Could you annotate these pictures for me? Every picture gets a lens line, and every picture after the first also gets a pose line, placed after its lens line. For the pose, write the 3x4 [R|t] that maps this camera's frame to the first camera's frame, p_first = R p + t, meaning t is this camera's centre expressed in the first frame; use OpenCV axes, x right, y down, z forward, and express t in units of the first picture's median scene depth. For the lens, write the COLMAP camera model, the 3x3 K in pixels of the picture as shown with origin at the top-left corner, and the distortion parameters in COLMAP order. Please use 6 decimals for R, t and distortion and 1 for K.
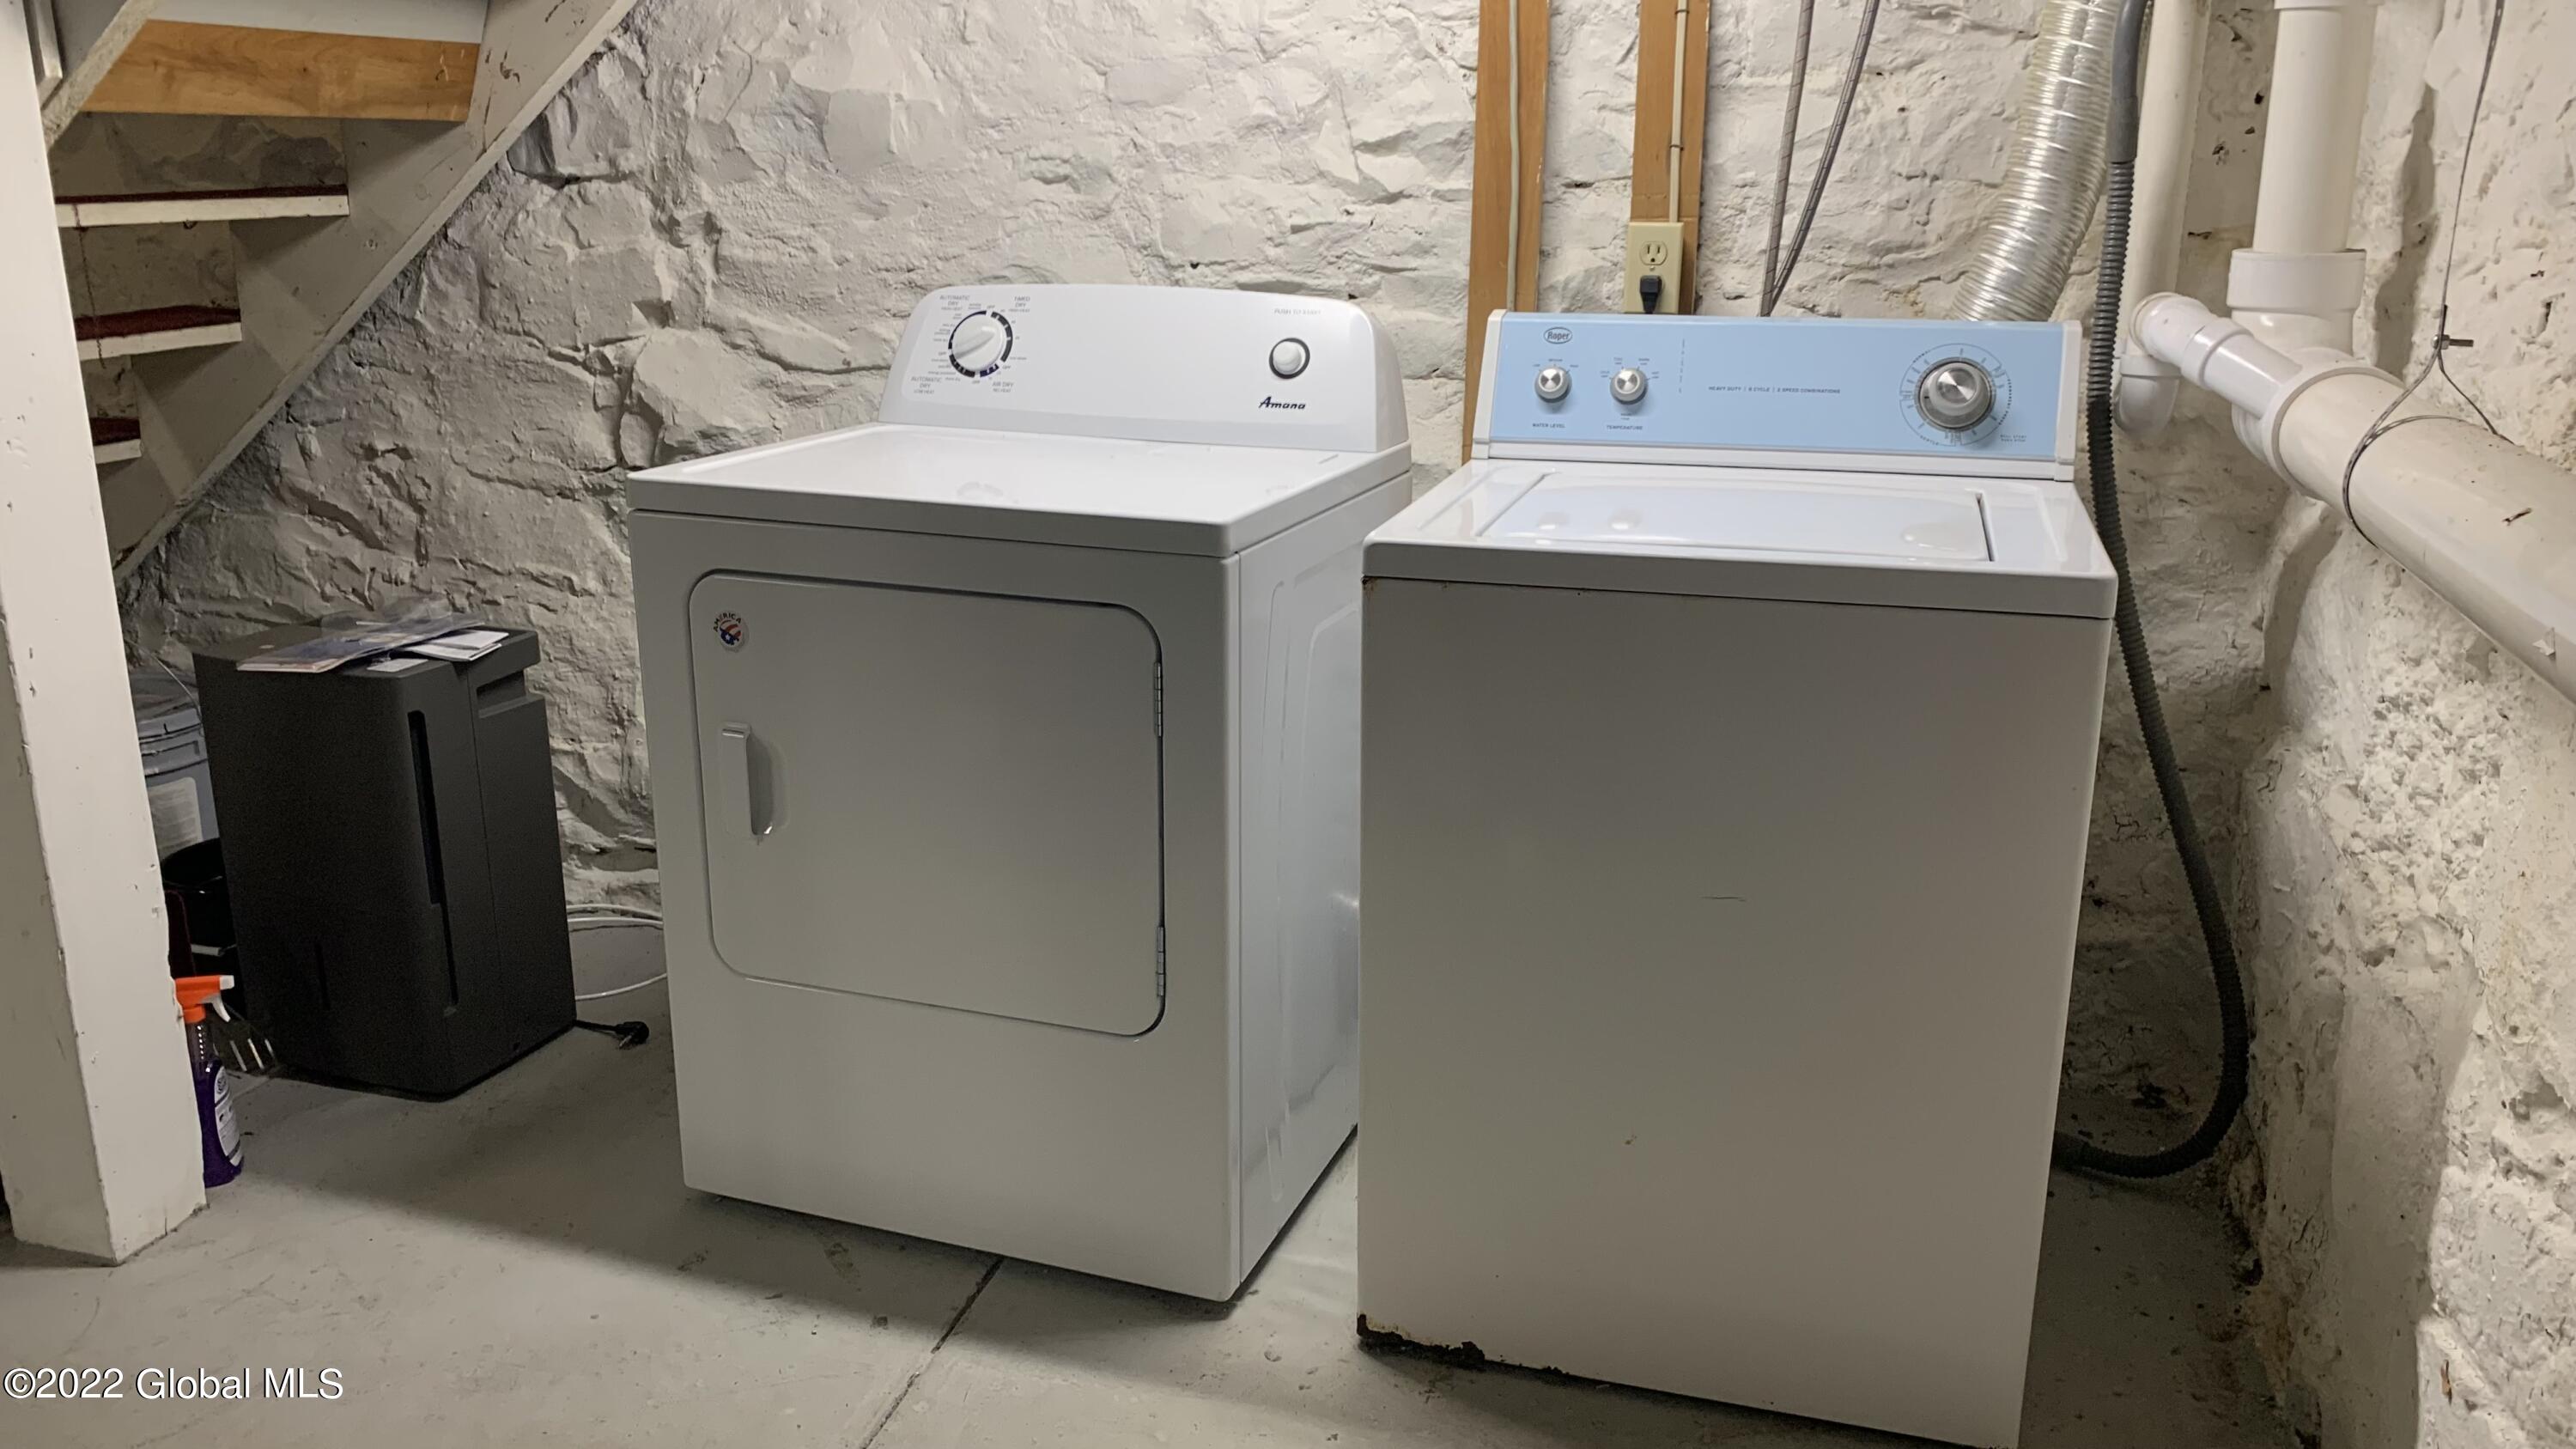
lens RADIAL K [[2011.9, 0, 1326.9], [0, 2011.9, 787.0], [0, 0, 1]] dist [0.001783, -0.023978]
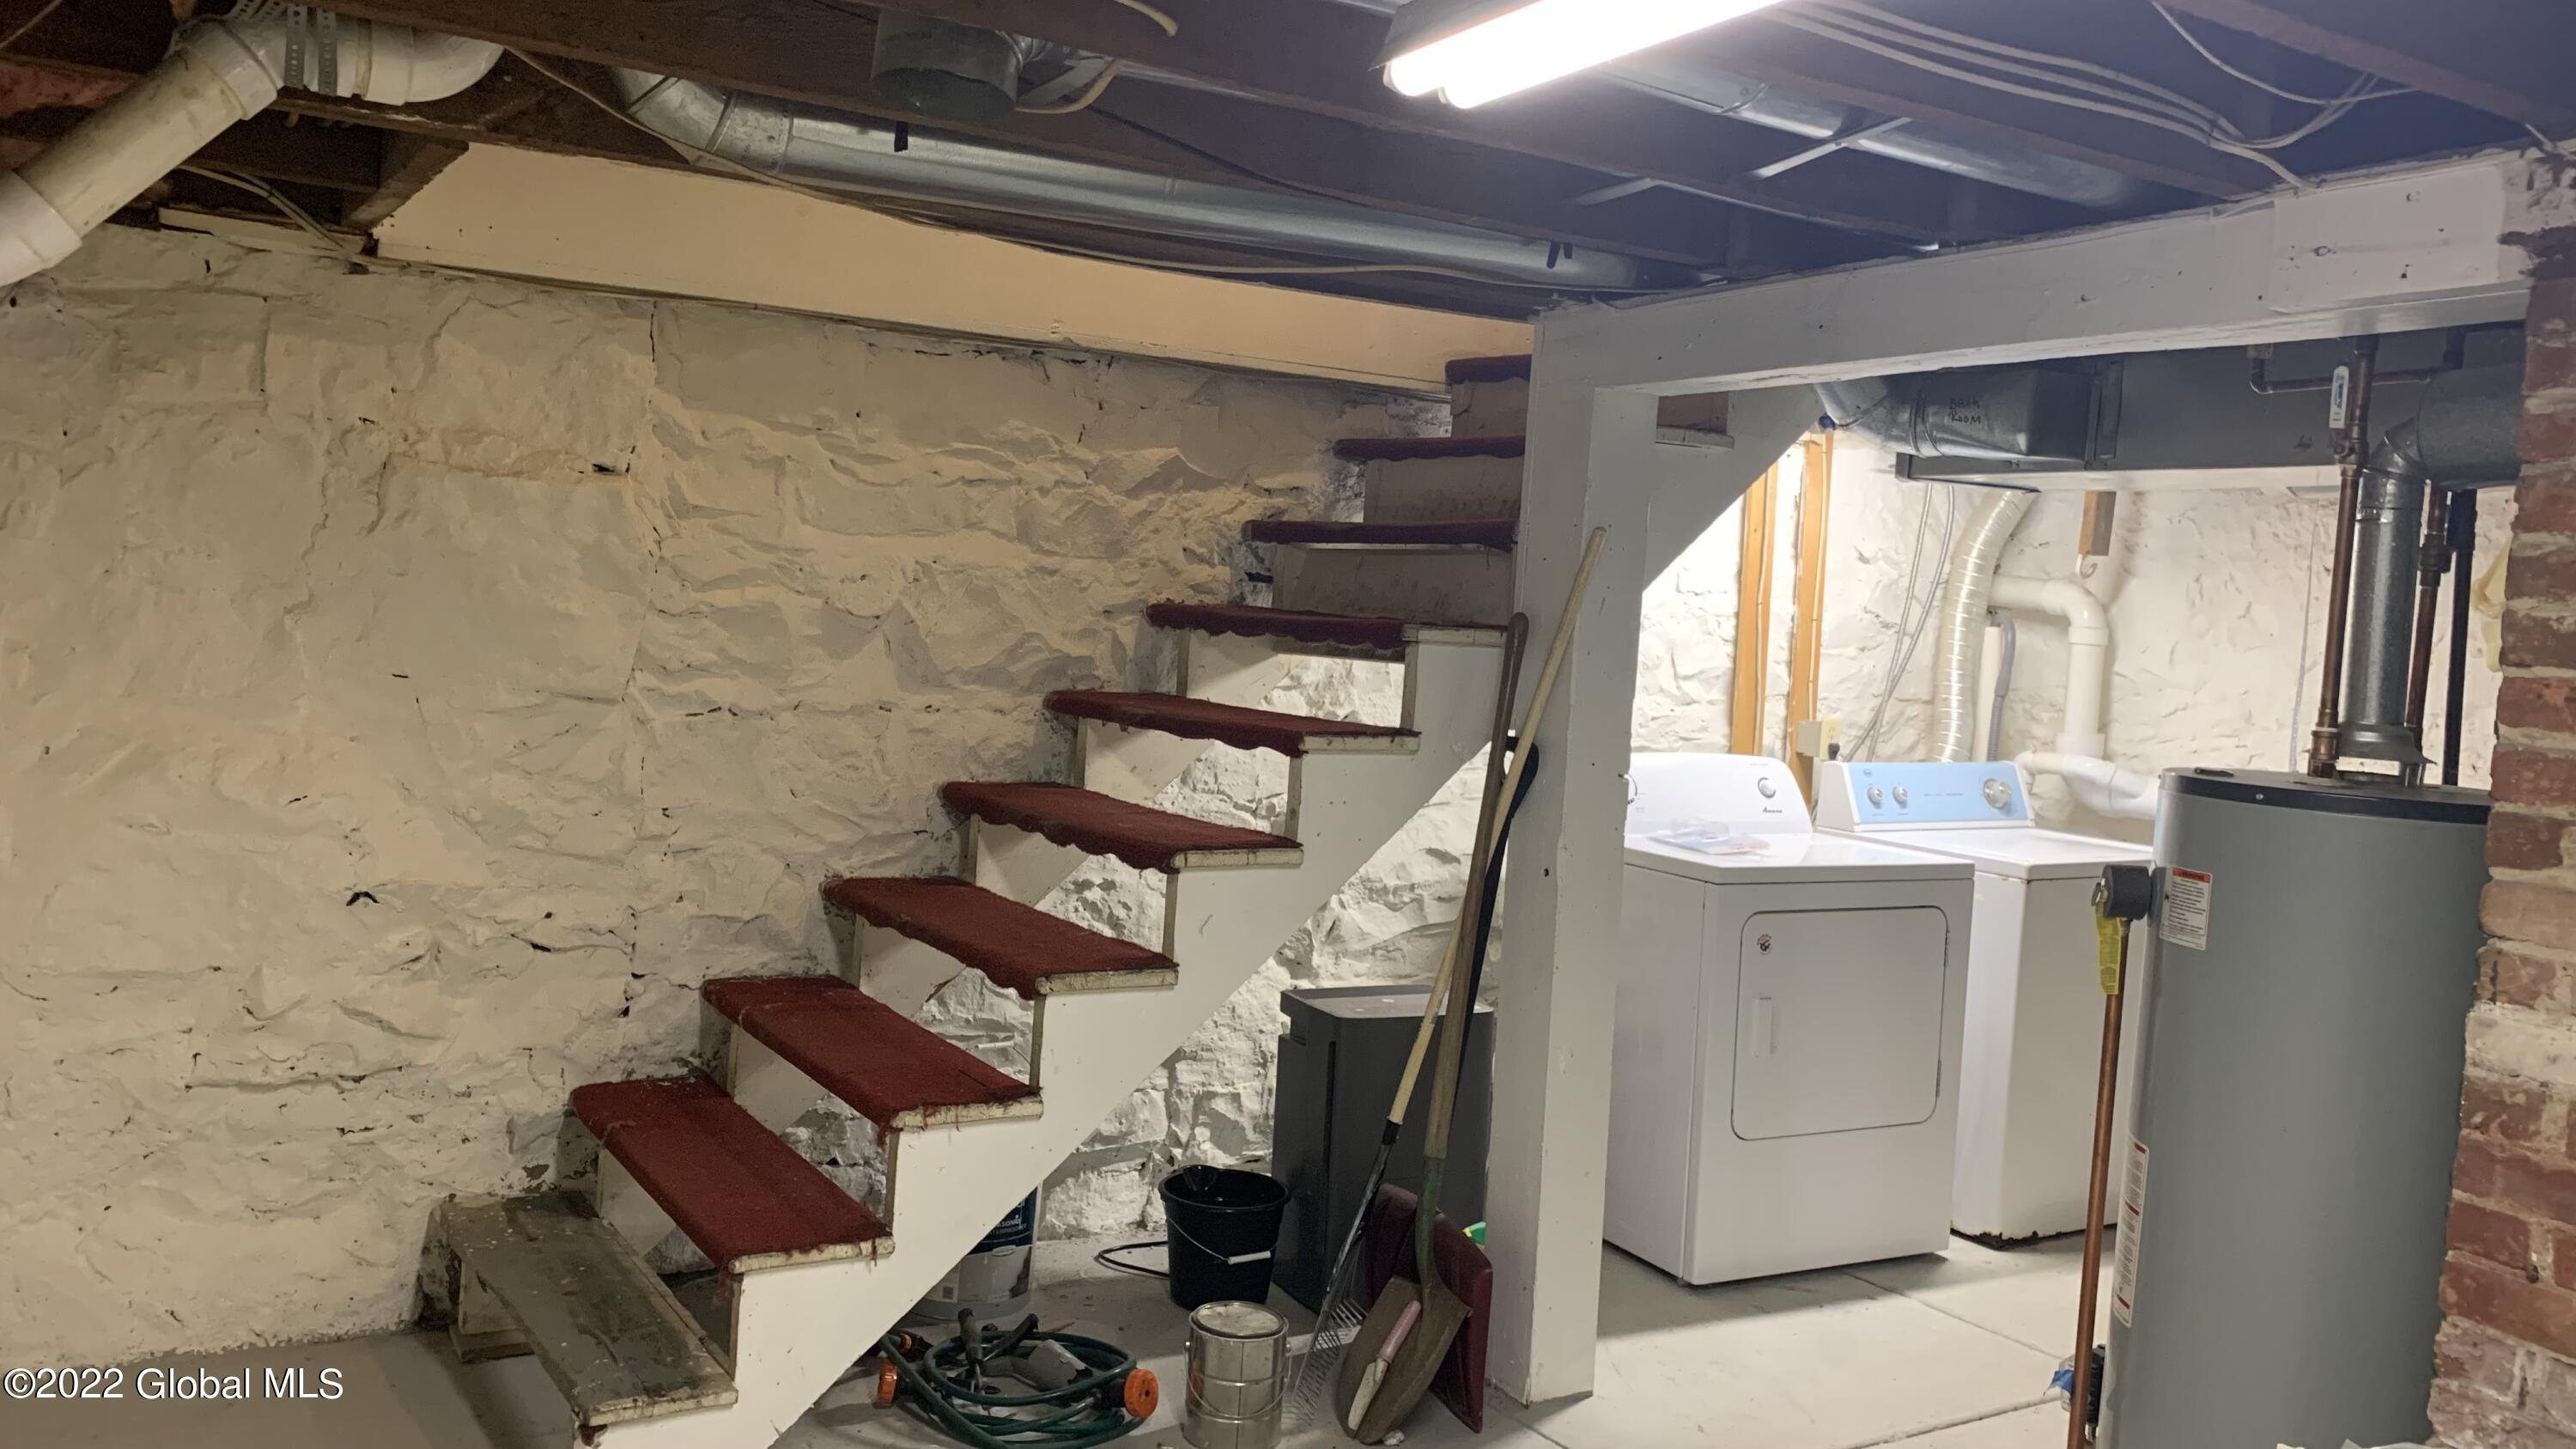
lens RADIAL K [[2011.9, 0, 1285.5], [0, 2011.9, 721.1], [0, 0, 1]] dist [0.001783, -0.023978]
pose [[0.660984, -0.018636, 0.750168, -1.497555], [0.178001, 0.975053, -0.132616, -0.082963], [-0.728982, 0.221187, 0.647812, 0.043627]]
